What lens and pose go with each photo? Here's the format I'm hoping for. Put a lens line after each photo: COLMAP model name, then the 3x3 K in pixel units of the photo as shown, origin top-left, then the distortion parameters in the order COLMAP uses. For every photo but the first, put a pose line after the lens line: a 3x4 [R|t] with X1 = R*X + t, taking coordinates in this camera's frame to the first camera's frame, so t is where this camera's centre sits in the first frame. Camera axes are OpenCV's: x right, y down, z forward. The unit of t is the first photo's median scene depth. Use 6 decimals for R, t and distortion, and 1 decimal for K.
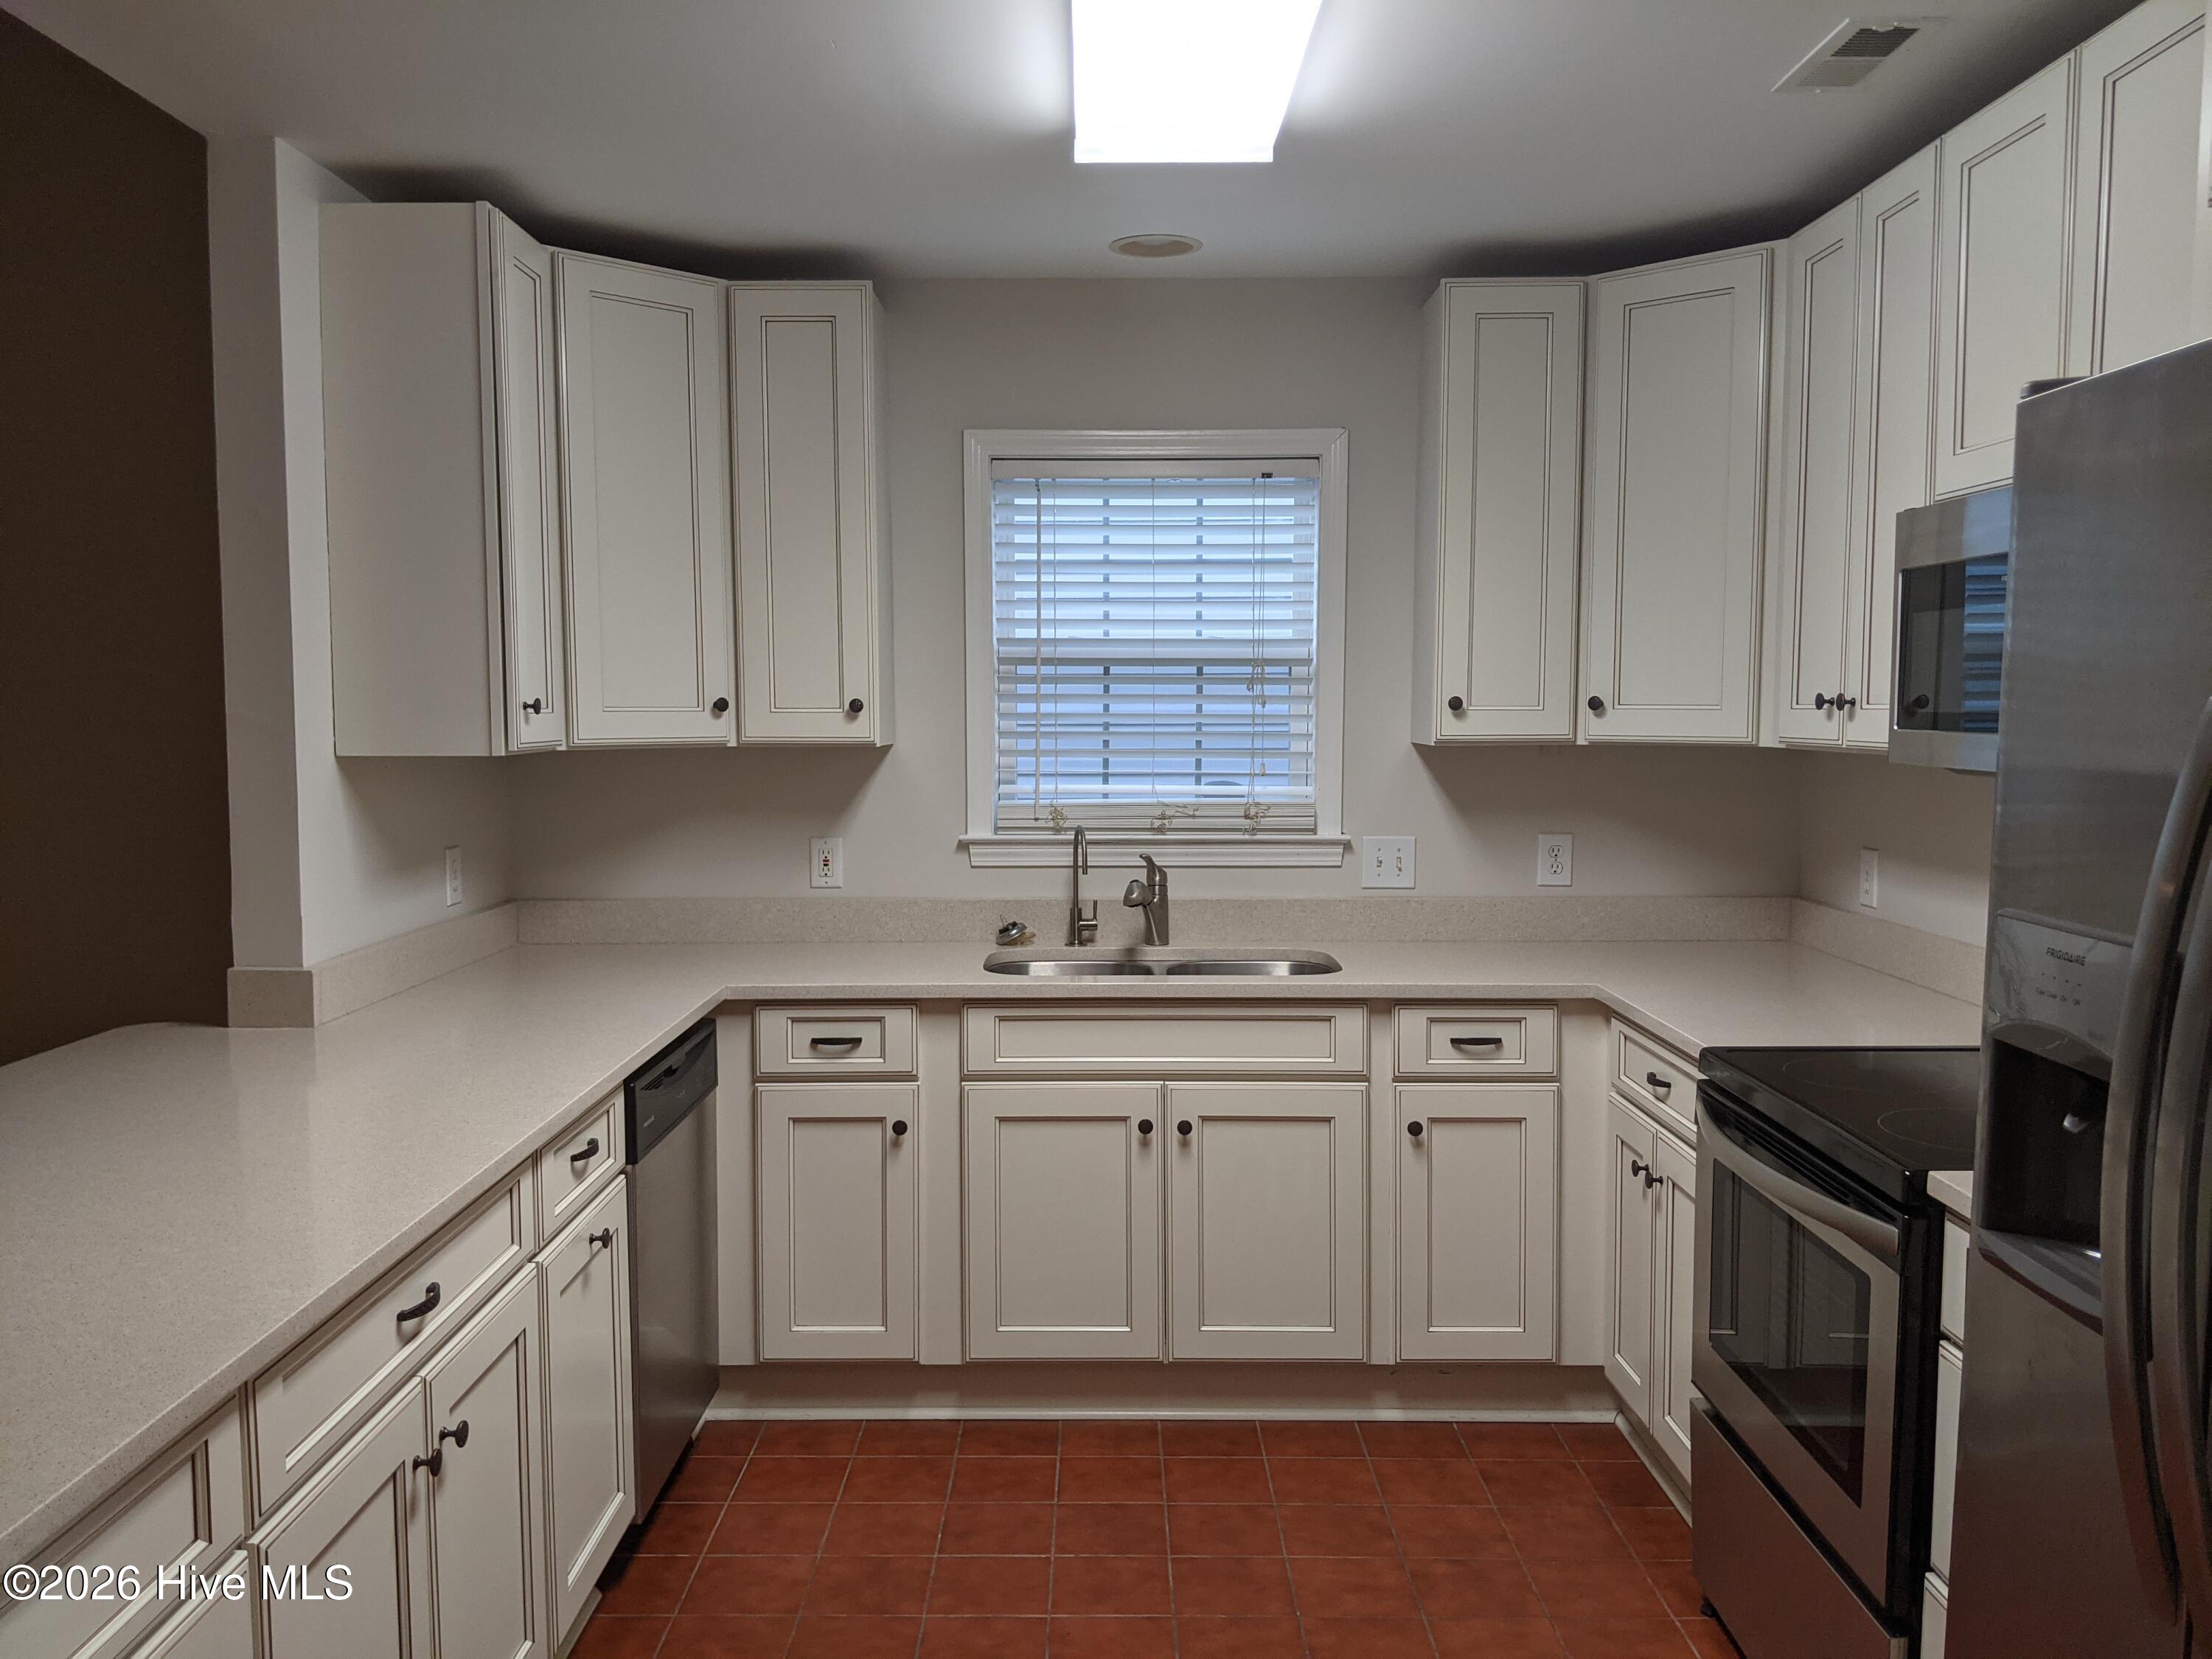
lens RADIAL K [[1763.9, 0, 1110.4], [0, 1763.9, 876.0], [0, 0, 1]] dist [0.031802, -0.091852]
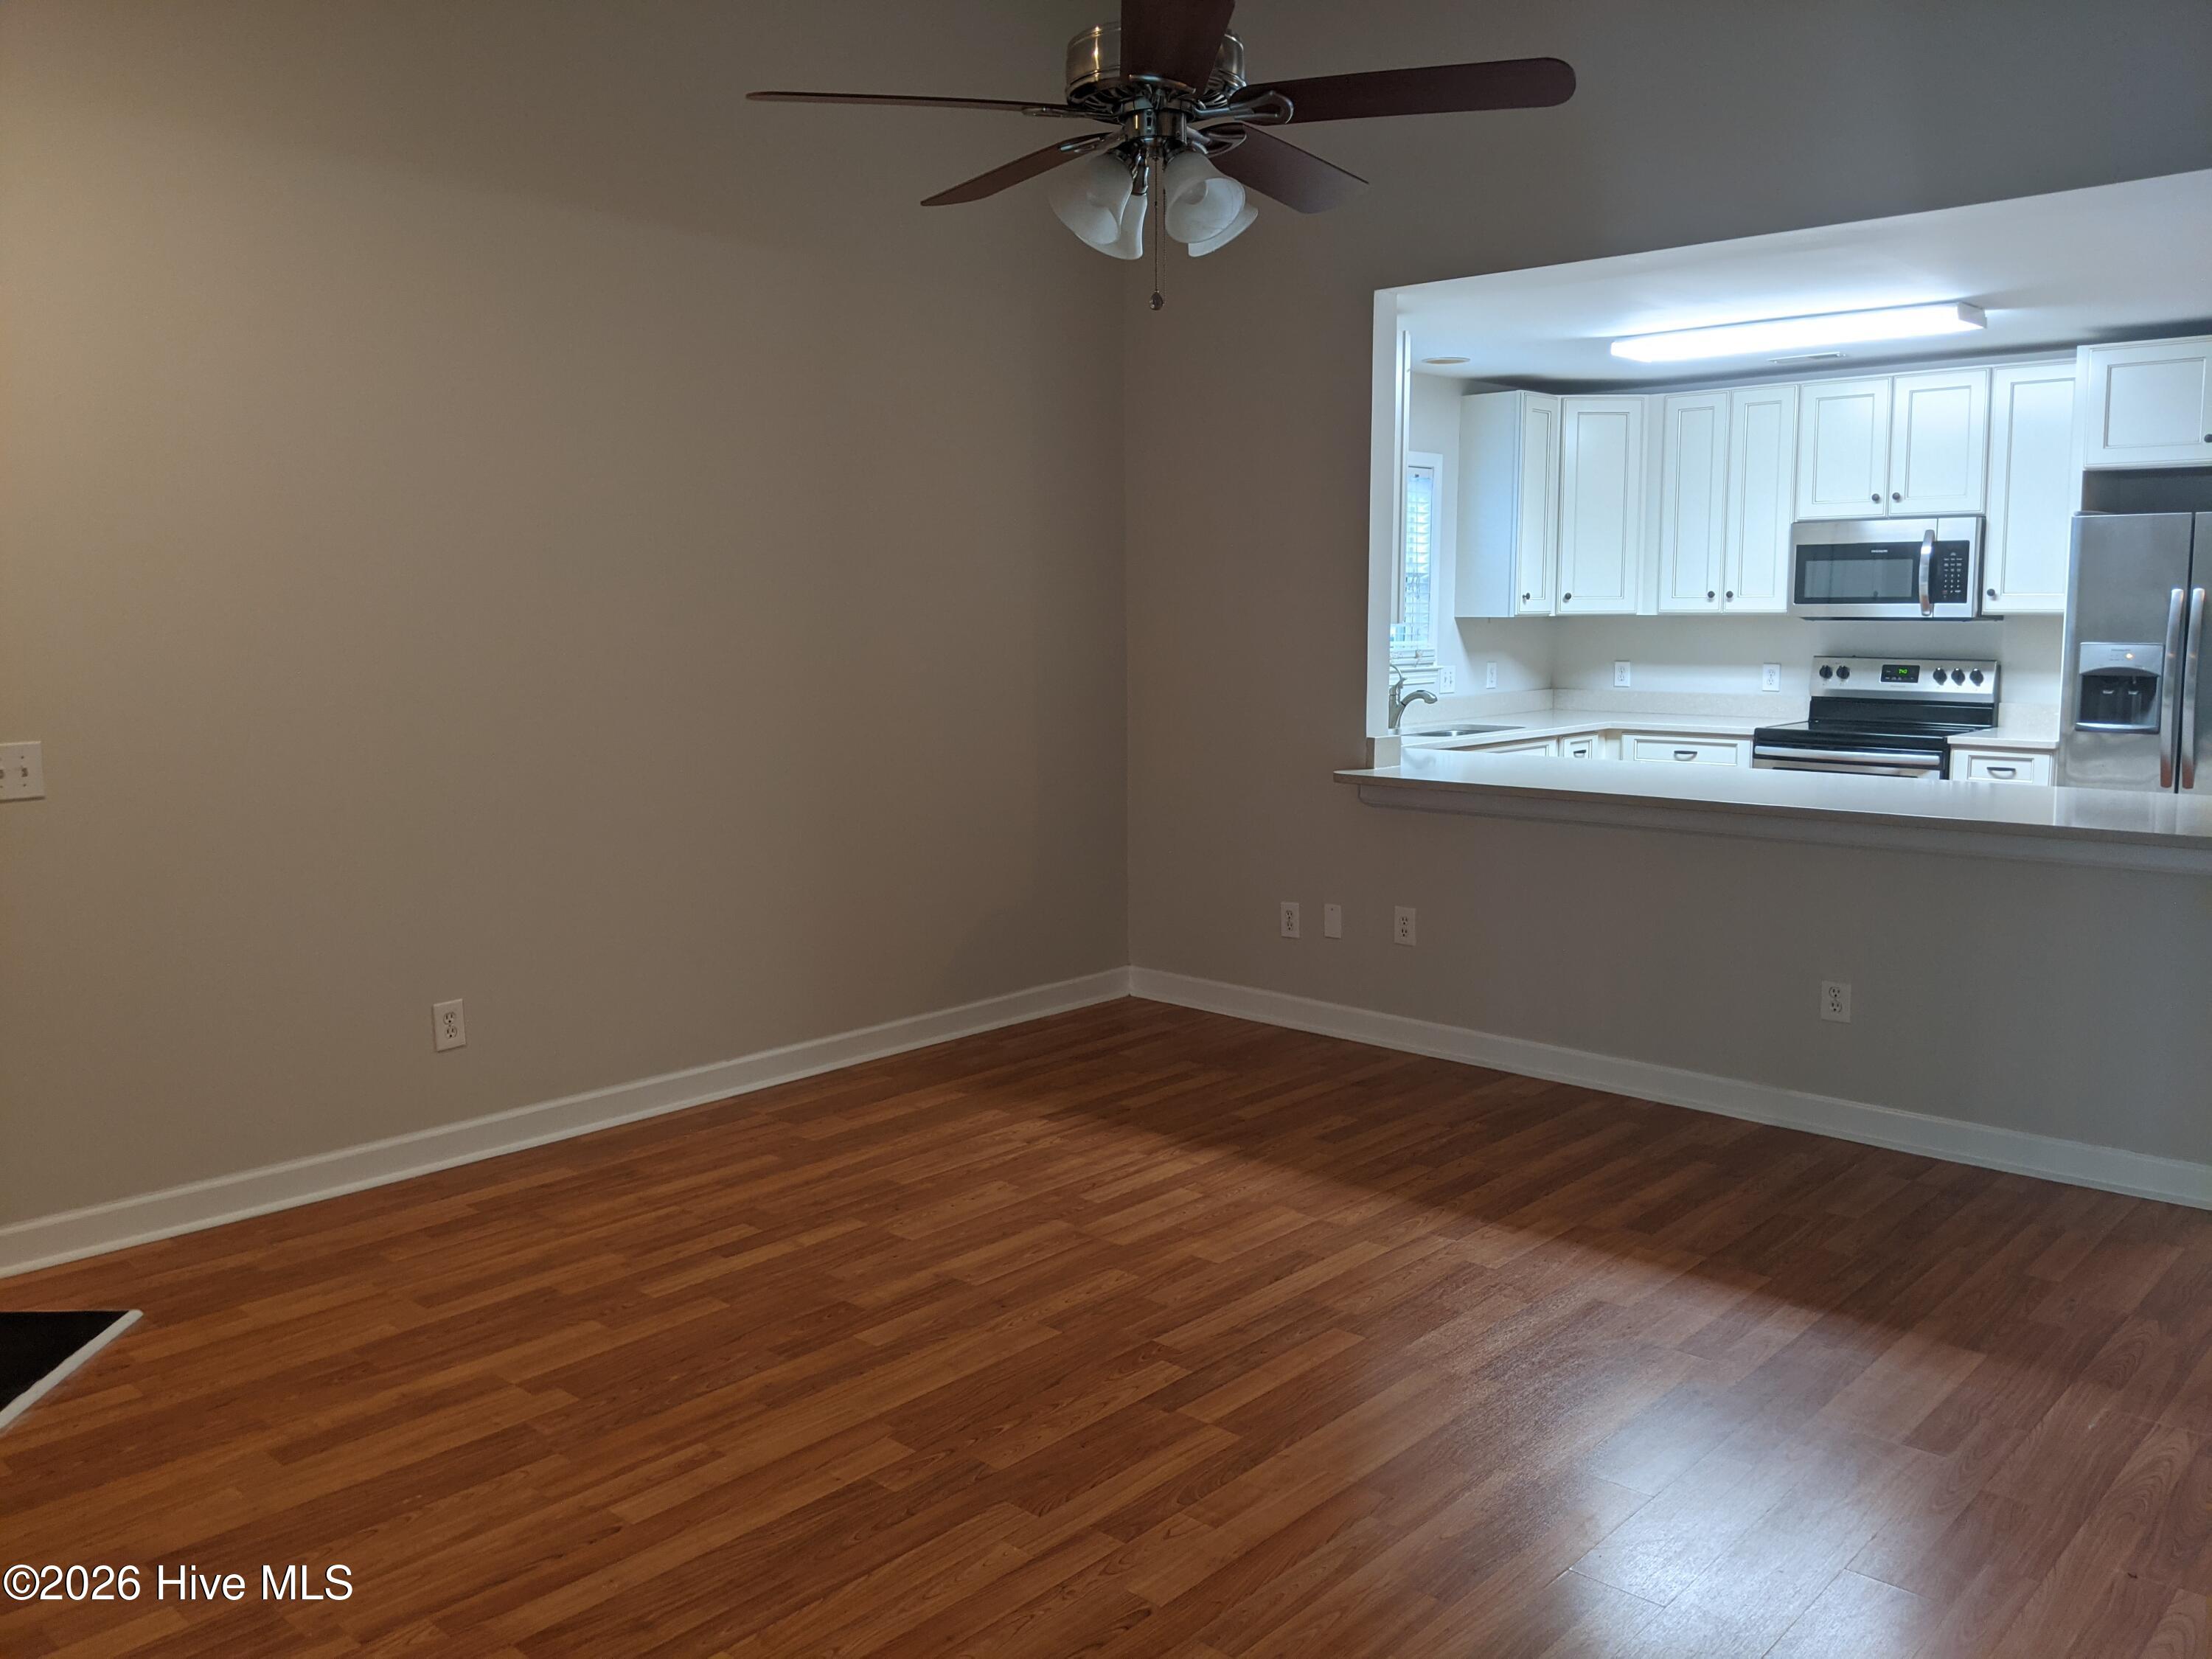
lens RADIAL K [[1763.9, 0, 1097.9], [0, 1763.9, 820.8], [0, 0, 1]] dist [0.031802, -0.091852]
pose [[0.661579, -0.094619, 0.743882, -1.556116], [0.078916, 0.995284, 0.056412, 0.006831], [-0.745711, 0.021383, 0.665926, 0.004814]]
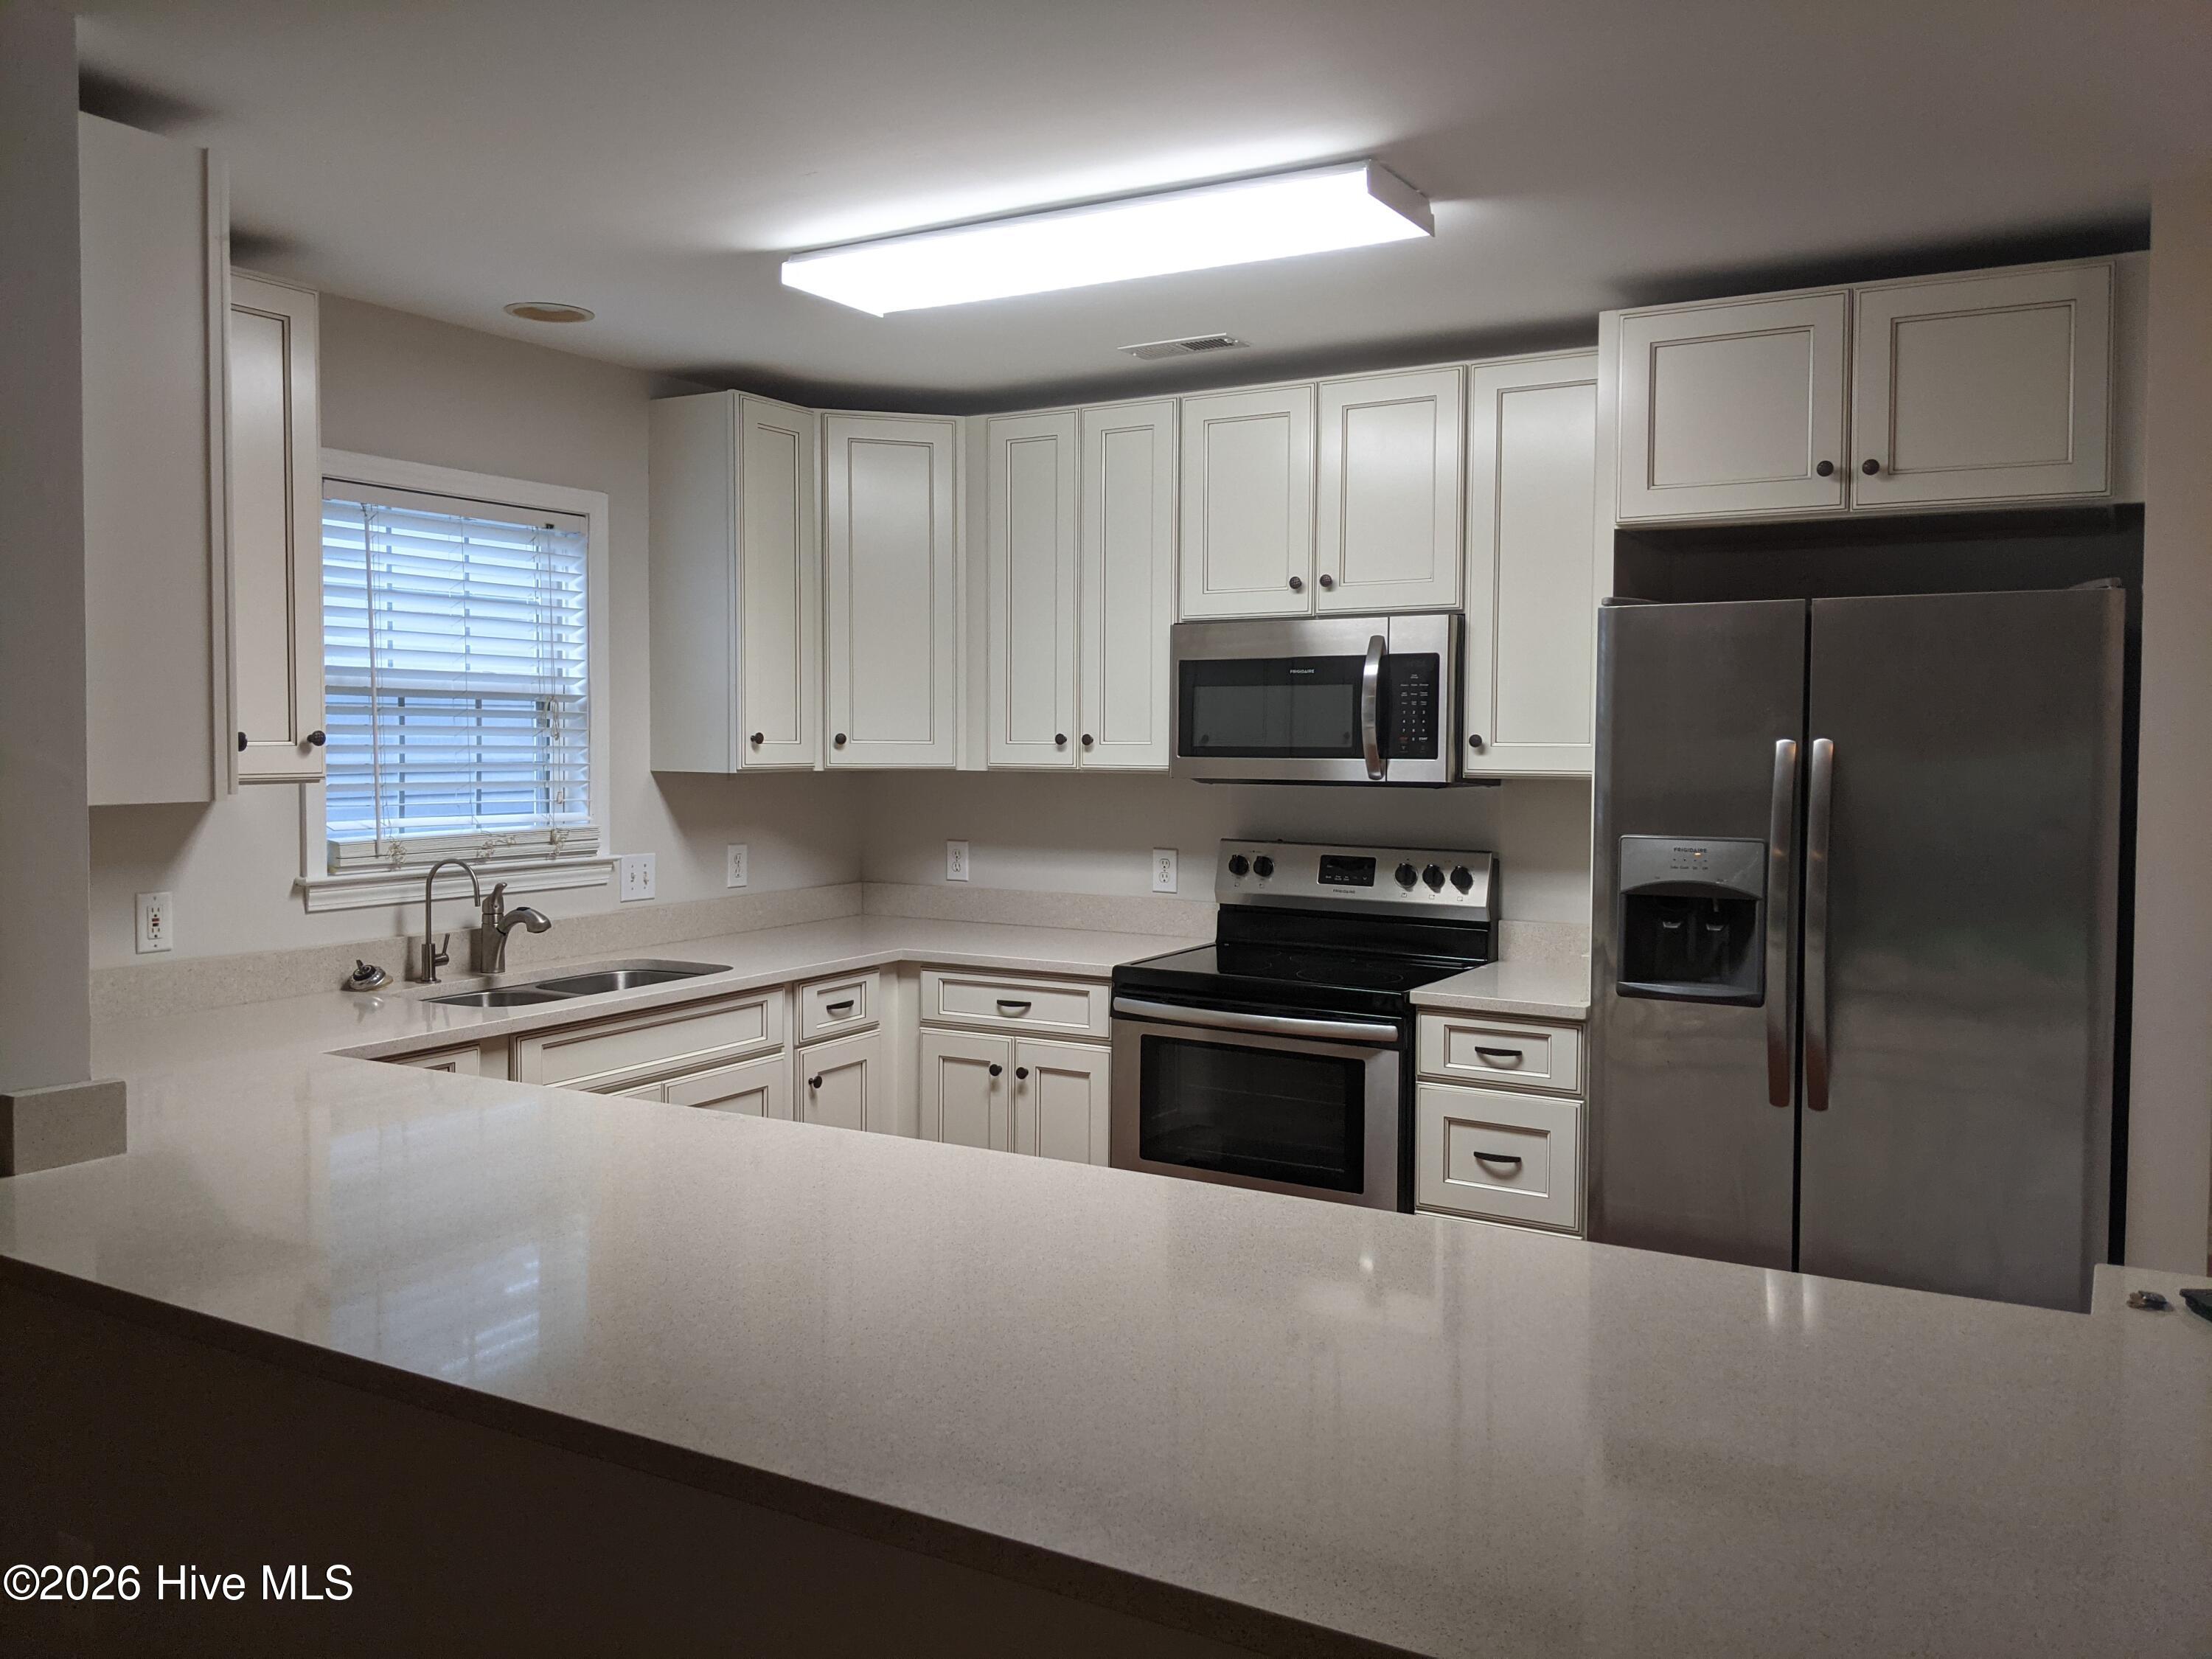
lens RADIAL K [[1763.9, 0, 1103.0], [0, 1763.9, 822.0], [0, 0, 1]] dist [0.031802, -0.091852]
pose [[0.474162, -0.038663, 0.879588, -0.700518], [0.080825, 0.996728, 0.000242, -0.019115], [-0.876720, 0.070978, 0.475736, 0.199731]]
